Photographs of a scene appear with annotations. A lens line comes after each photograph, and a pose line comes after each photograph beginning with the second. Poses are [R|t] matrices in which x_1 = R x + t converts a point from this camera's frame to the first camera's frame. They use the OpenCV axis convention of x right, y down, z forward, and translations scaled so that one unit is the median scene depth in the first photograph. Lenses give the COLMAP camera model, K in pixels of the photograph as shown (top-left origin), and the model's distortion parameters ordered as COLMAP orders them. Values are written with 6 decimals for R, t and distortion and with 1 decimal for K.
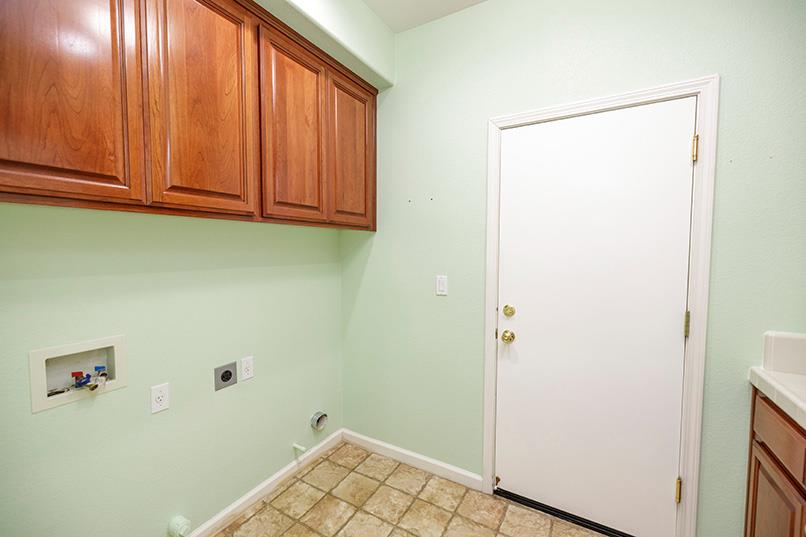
lens RADIAL K [[337.6, 0, 399.1], [0, 337.6, 264.4], [0, 0, 1]] dist [-0.000400, 0.000036]
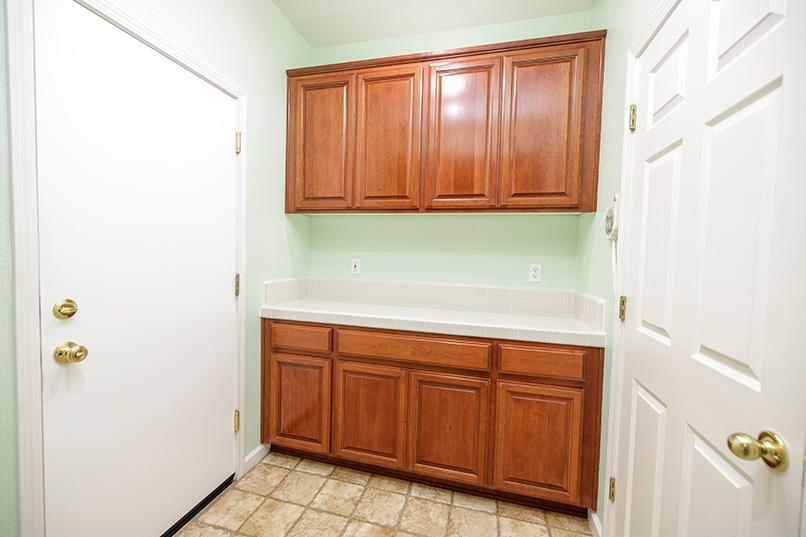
lens RADIAL K [[338.3, 0, 401.4], [0, 338.3, 267.0], [0, 0, 1]] dist [-0.000399, 0.000042]
pose [[-0.268860, -0.064456, 0.961020, -0.501250], [0.003664, 0.997683, 0.067940, 0.029739], [-0.963172, 0.021787, -0.268000, 0.750560]]
